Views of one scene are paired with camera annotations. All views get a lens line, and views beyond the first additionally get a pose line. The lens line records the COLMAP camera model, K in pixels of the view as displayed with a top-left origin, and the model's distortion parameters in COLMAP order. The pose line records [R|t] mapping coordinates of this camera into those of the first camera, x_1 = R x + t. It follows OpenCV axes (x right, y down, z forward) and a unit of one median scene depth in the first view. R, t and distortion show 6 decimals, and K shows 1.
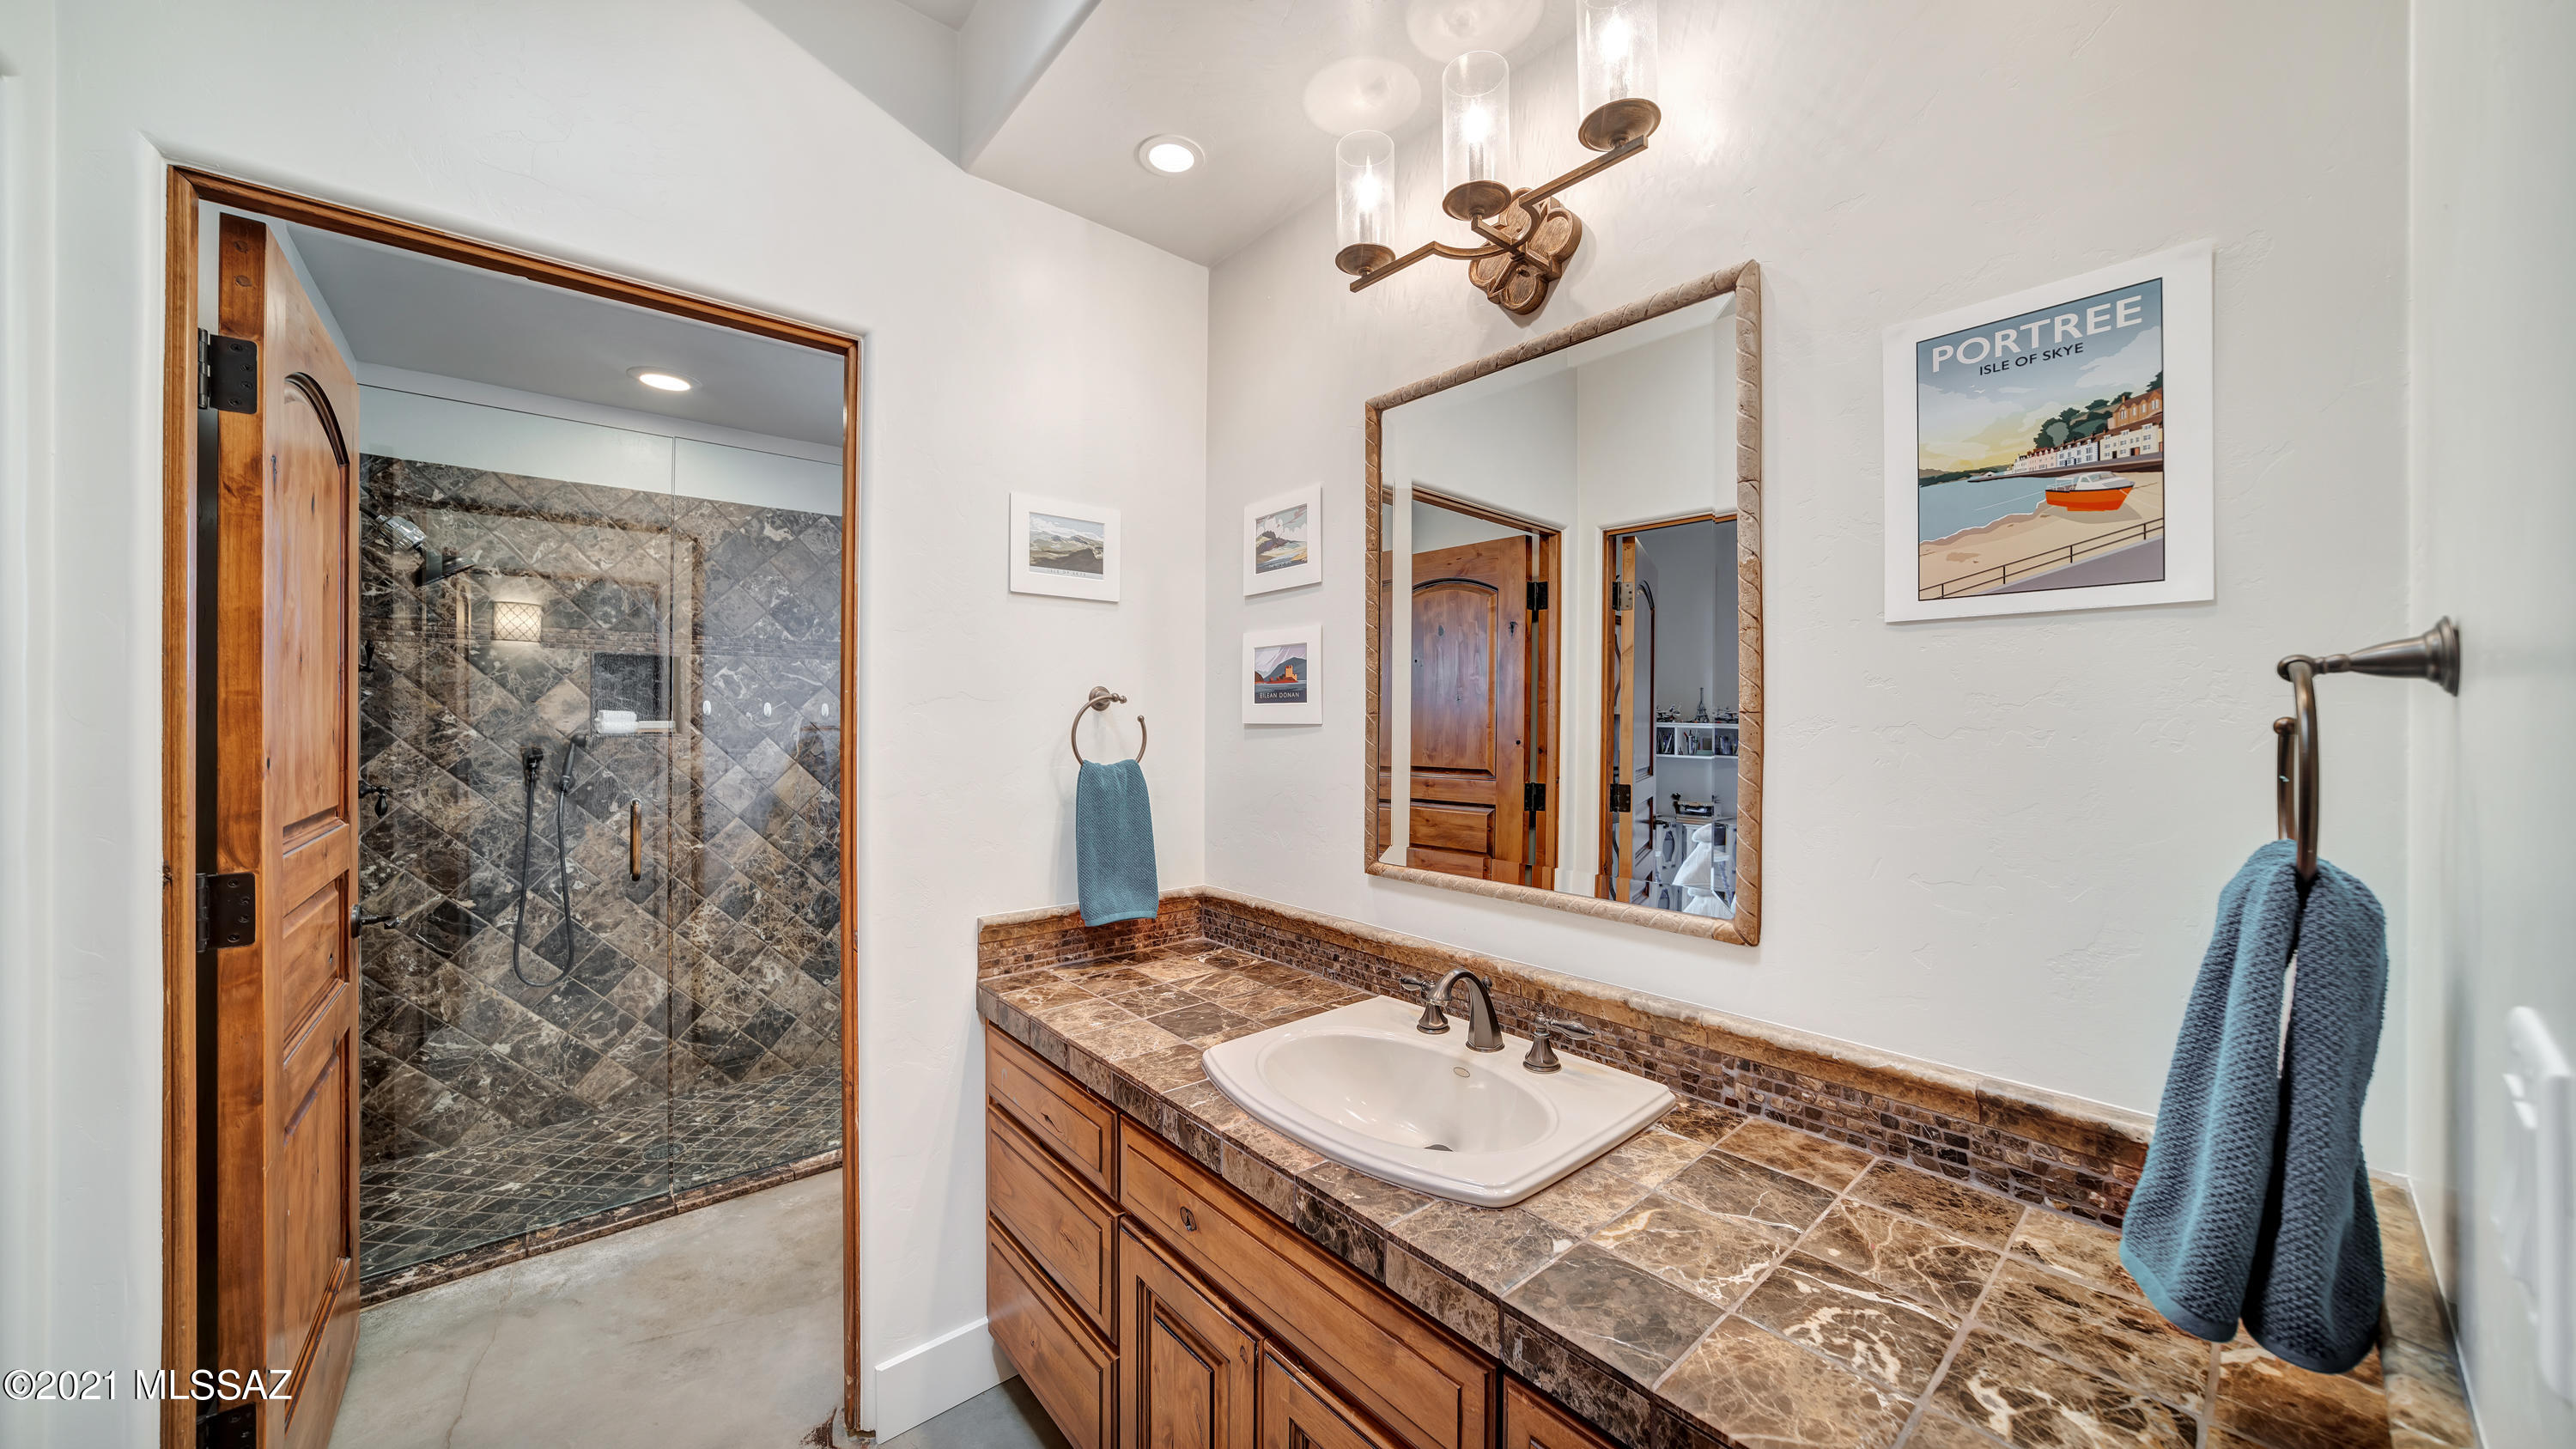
lens RADIAL K [[877.5, 0, 1288.3], [0, 877.5, 715.8], [0, 0, 1]] dist [-0.017669, 0.000196]
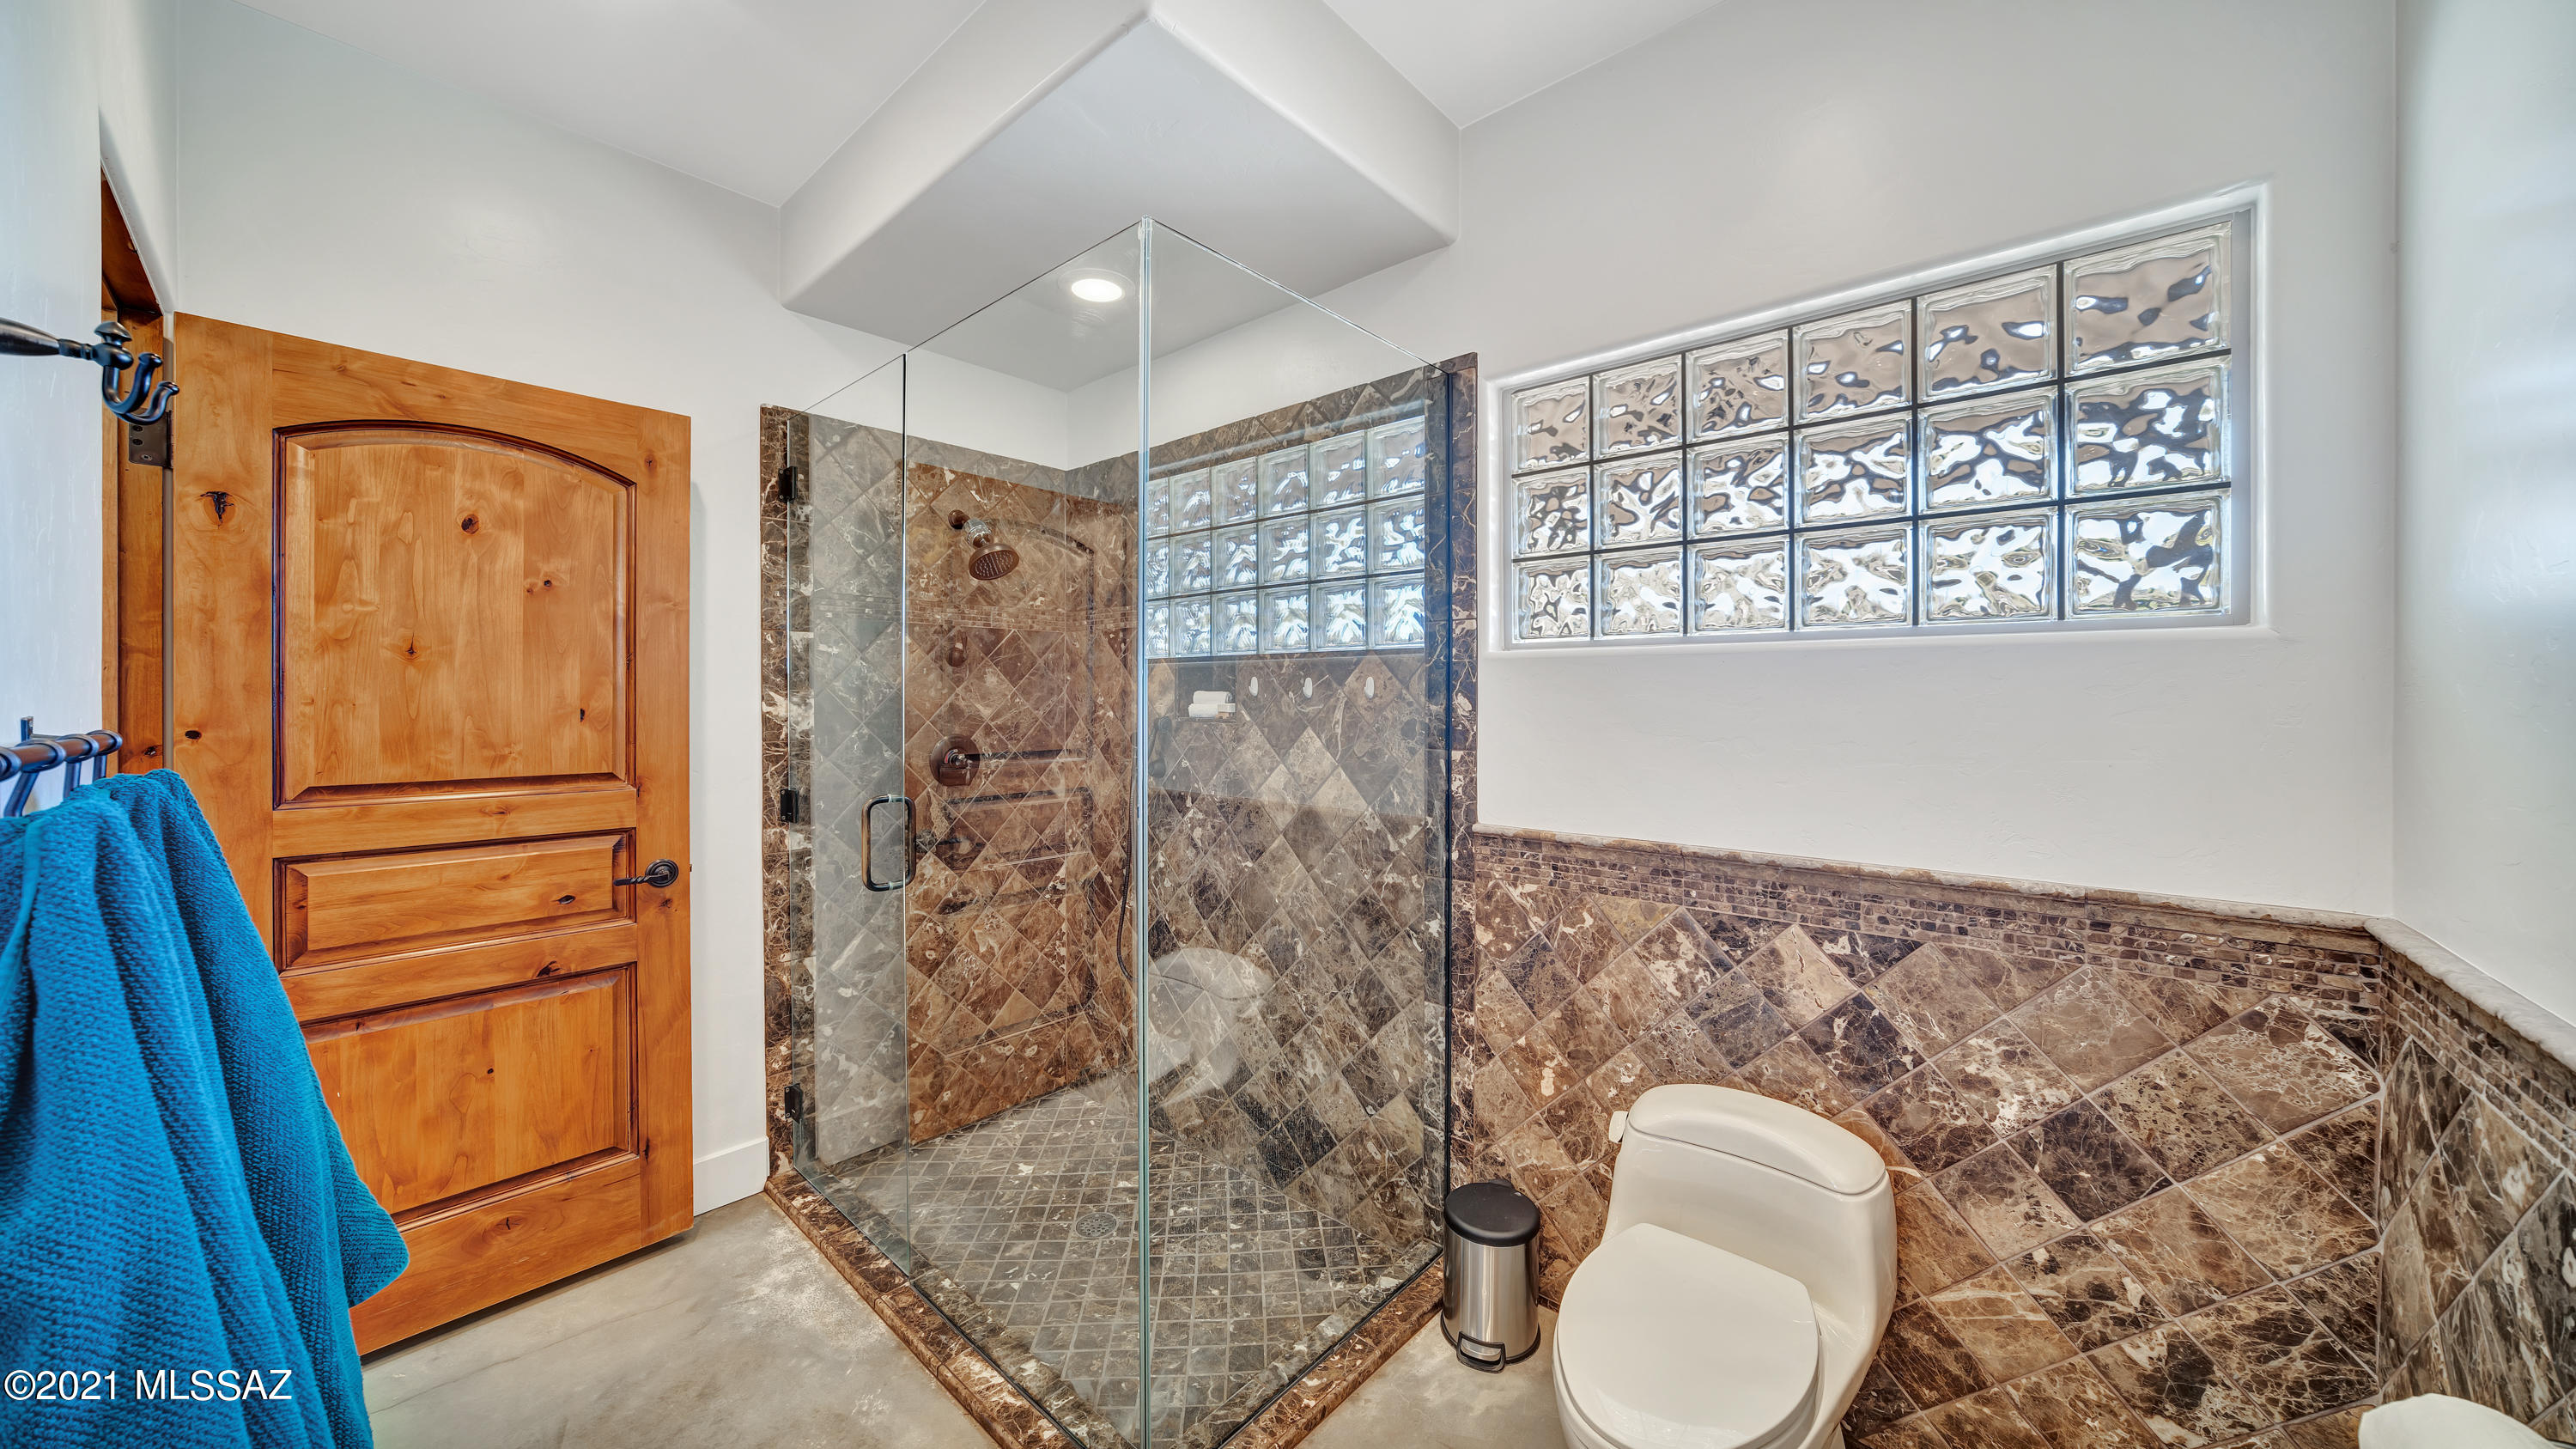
lens RADIAL K [[877.5, 0, 1288.9], [0, 877.5, 711.8], [0, 0, 1]] dist [-0.017669, 0.000196]
pose [[0.139996, 0.007040, -0.990127, 0.103938], [-0.002954, 0.999973, 0.006692, 0.007590], [0.990148, 0.001988, 0.140013, 0.904439]]
